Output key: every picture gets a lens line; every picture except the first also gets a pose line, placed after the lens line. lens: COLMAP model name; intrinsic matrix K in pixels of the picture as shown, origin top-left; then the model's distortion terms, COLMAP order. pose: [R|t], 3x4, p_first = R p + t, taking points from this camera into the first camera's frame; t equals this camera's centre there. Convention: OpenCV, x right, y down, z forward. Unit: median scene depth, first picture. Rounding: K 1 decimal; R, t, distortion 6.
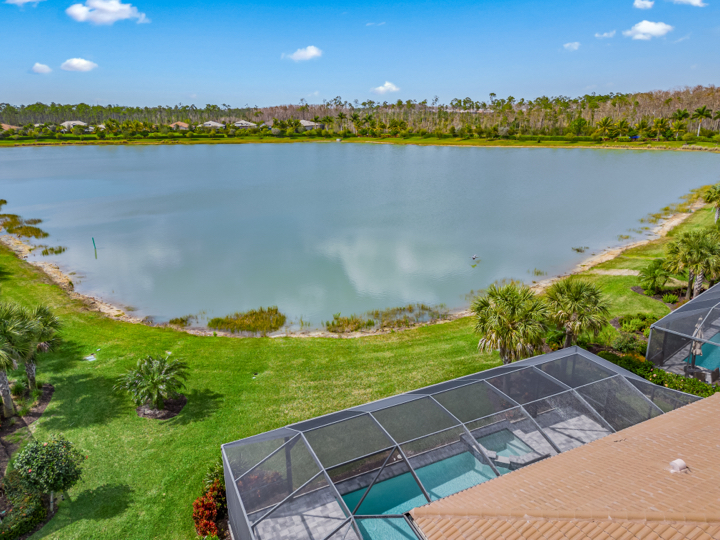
lens RADIAL K [[497.6, 0, 360.0], [0, 497.6, 270.0], [0, 0, 1]] dist [0.089922, -0.094715]
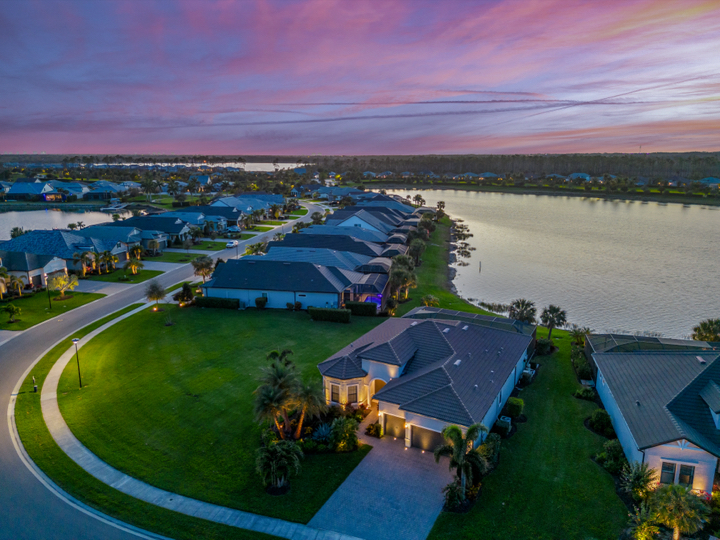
lens RADIAL K [[497.6, 0, 360.0], [0, 497.6, 270.0], [0, 0, 1]] dist [0.089922, -0.094715]
pose [[0.581578, 0.195615, -0.789621, 0.160922], [-0.254557, 0.965673, 0.051741, -0.002944], [0.772637, 0.170912, 0.611409, -0.119362]]
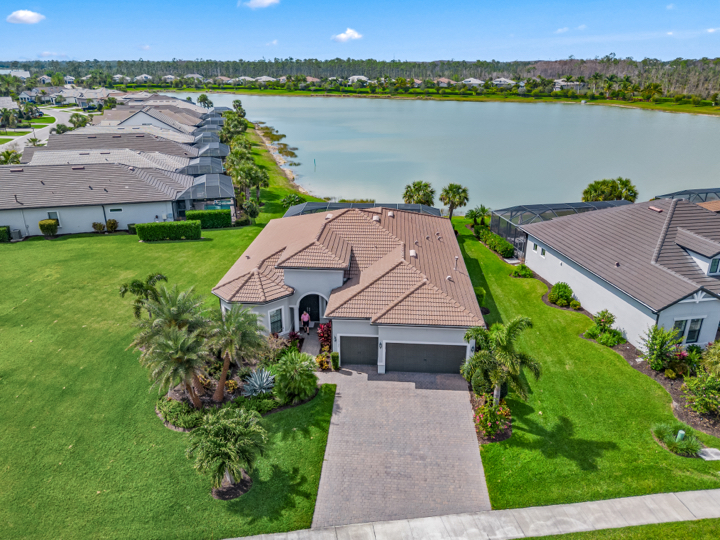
lens RADIAL K [[522.5, 0, 360.0], [0, 522.5, 270.0], [0, 0, 1]] dist [0.065845, -0.063903]
pose [[0.869220, 0.196563, -0.453673, 0.104564], [-0.164932, 0.980294, 0.108729, 0.018472], [0.466105, -0.019684, 0.884510, -0.109418]]
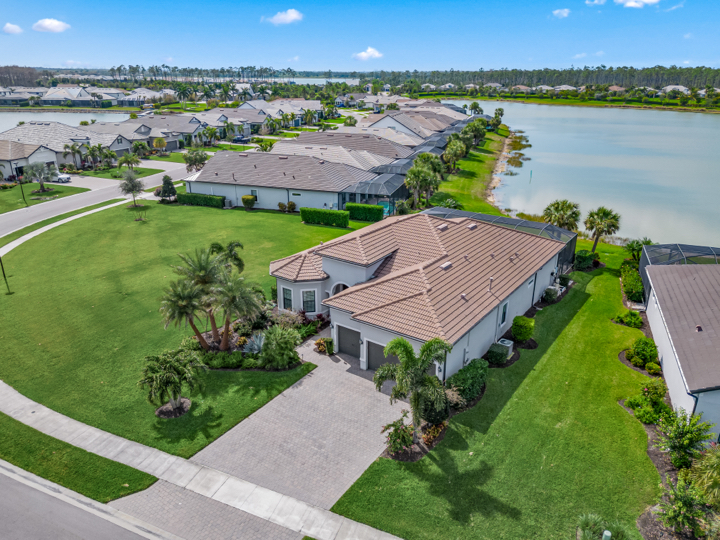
lens RADIAL K [[522.5, 0, 360.0], [0, 522.5, 270.0], [0, 0, 1]] dist [0.065845, -0.063903]
pose [[0.484626, 0.325987, -0.811708, 0.147954], [-0.278339, 0.937199, 0.210204, 0.007080], [0.829256, 0.124059, 0.544926, -0.074790]]
